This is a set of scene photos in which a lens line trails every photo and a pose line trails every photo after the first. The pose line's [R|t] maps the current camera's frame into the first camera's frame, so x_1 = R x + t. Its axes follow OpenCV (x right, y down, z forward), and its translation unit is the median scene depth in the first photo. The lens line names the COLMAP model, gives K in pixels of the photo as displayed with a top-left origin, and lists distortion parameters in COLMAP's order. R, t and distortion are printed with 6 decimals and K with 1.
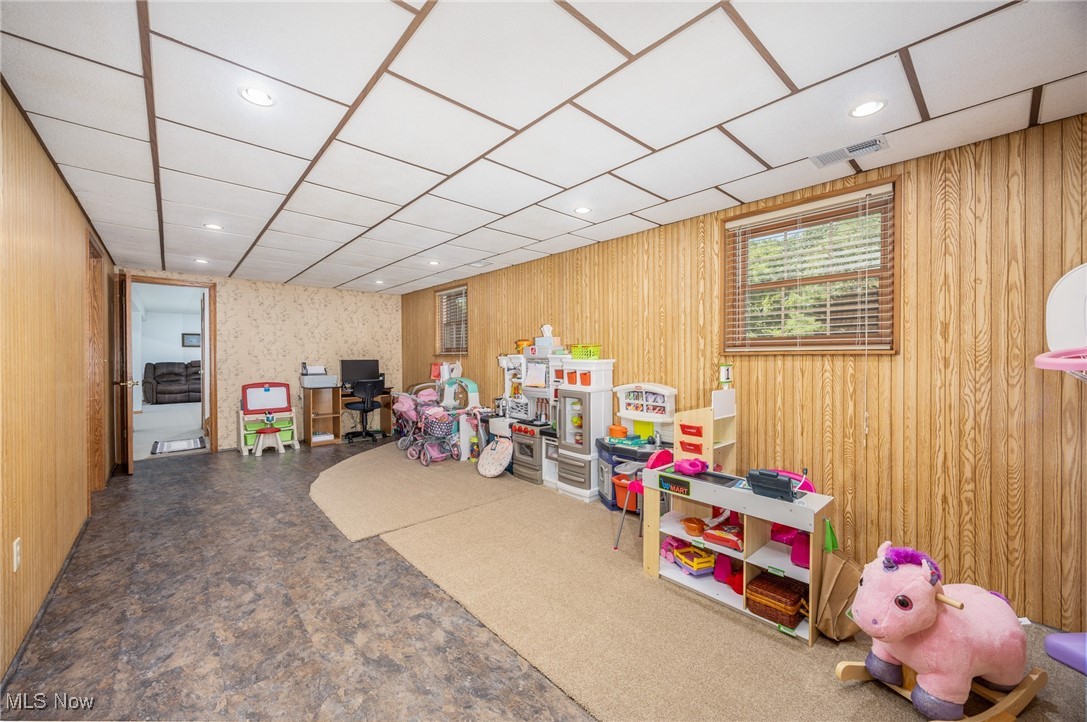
lens RADIAL K [[425.7, 0, 543.5], [0, 425.7, 361.0], [0, 0, 1]] dist [0.010109, -0.000039]
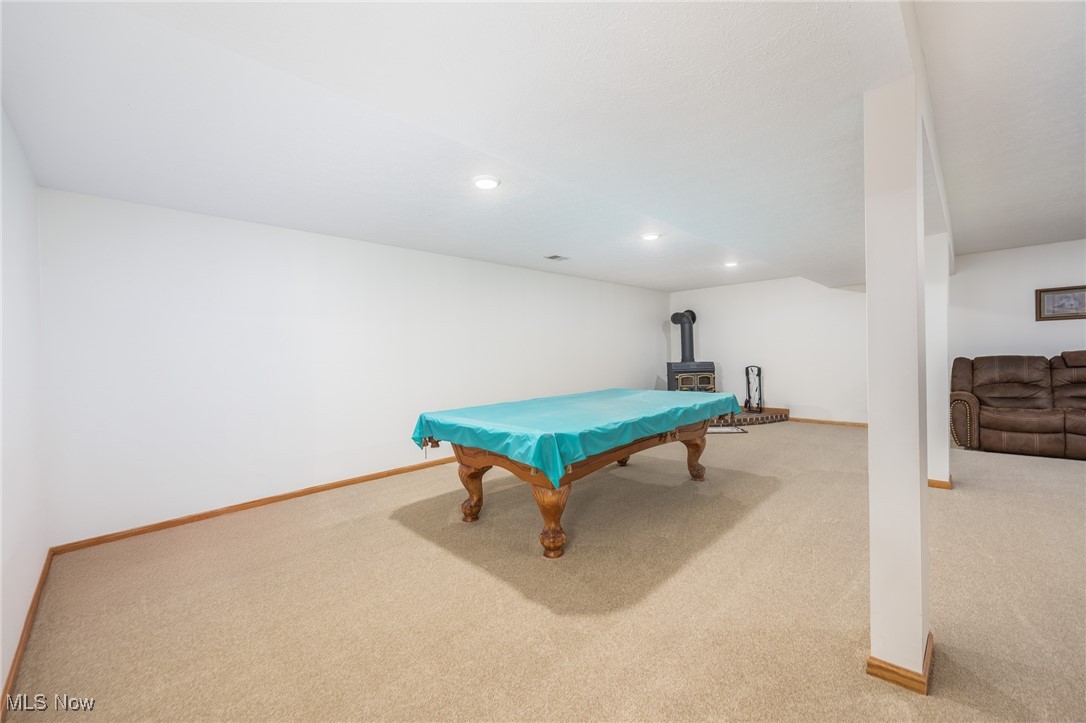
lens RADIAL K [[425.3, 0, 543.0], [0, 425.3, 361.5], [0, 0, 1]] dist [0.010109, -0.000039]
pose [[0.062860, 0.013062, -0.997937, -0.453930], [0.024145, 0.999602, 0.014604, -0.010917], [0.997730, -0.025014, 0.062519, 0.487054]]
